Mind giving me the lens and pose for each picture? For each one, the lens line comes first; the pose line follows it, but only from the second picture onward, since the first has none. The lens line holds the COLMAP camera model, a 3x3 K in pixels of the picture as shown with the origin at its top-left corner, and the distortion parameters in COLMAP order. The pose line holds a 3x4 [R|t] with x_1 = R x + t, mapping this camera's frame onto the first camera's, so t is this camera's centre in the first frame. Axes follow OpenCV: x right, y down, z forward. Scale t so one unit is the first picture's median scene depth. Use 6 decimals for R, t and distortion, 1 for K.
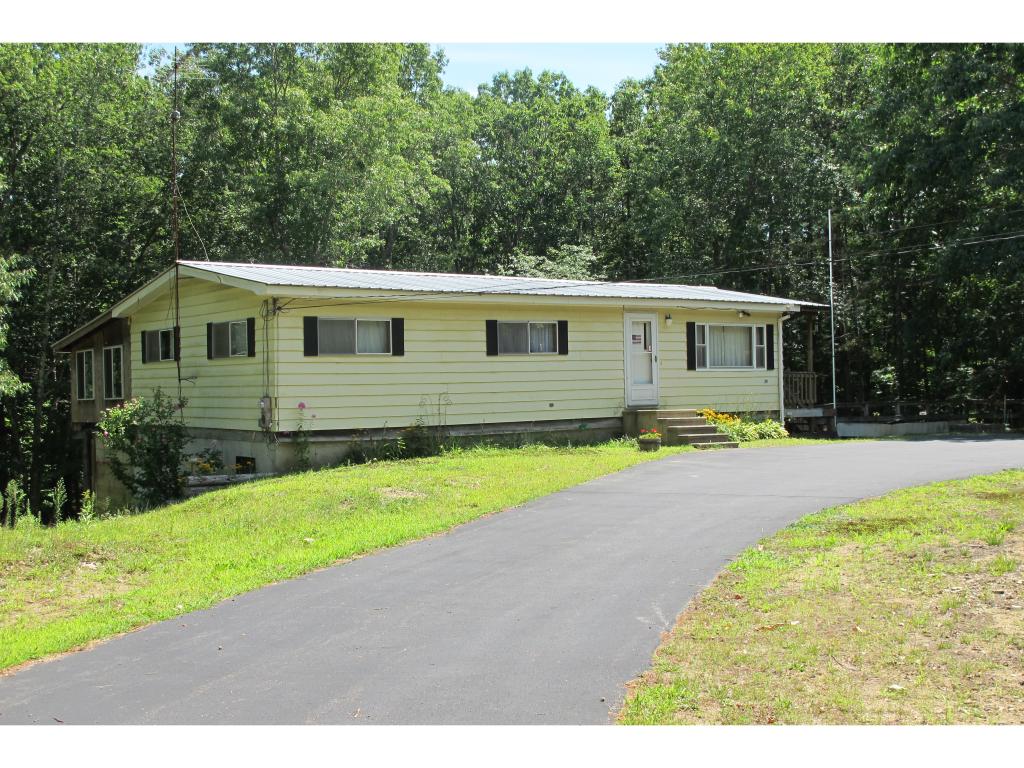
lens RADIAL K [[1212.0, 0, 511.6], [0, 1212.0, 383.2], [0, 0, 1]] dist [-0.061290, 0.000000]
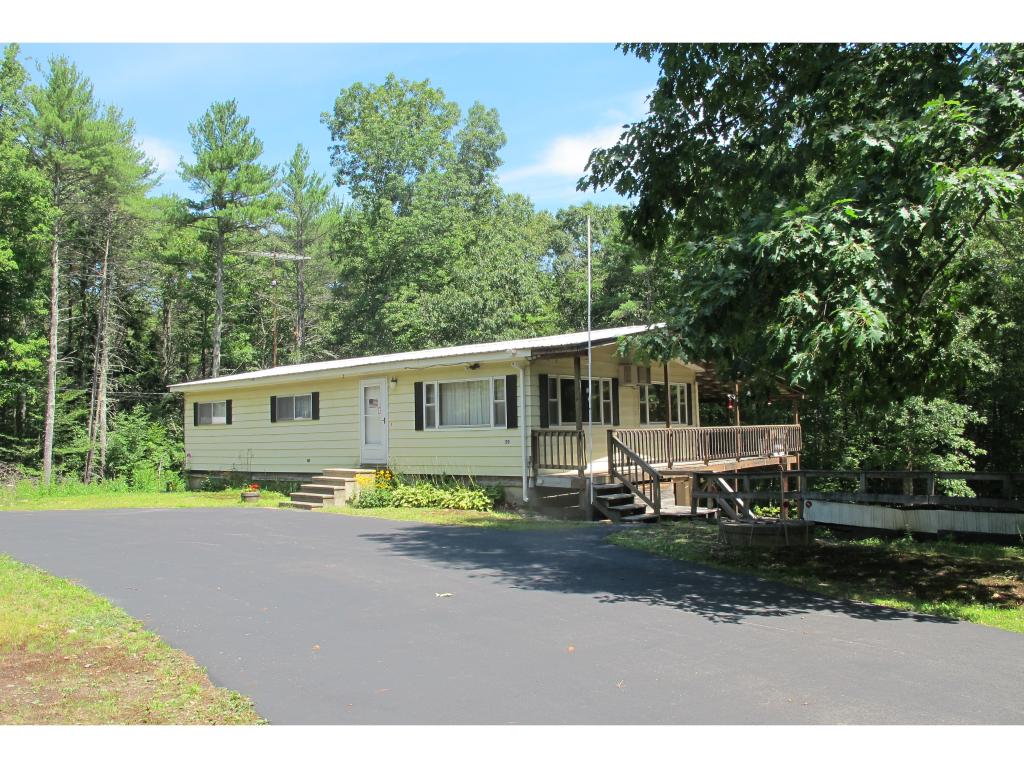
lens RADIAL K [[914.9, 0, 511.7], [0, 914.9, 382.7], [0, 0, 1]] dist [-0.079742, -0.005601]
pose [[0.176624, -0.026471, -0.983922, 0.236731], [0.036634, 0.999122, -0.020303, -0.008383], [0.983596, -0.032459, 0.177439, 0.246809]]
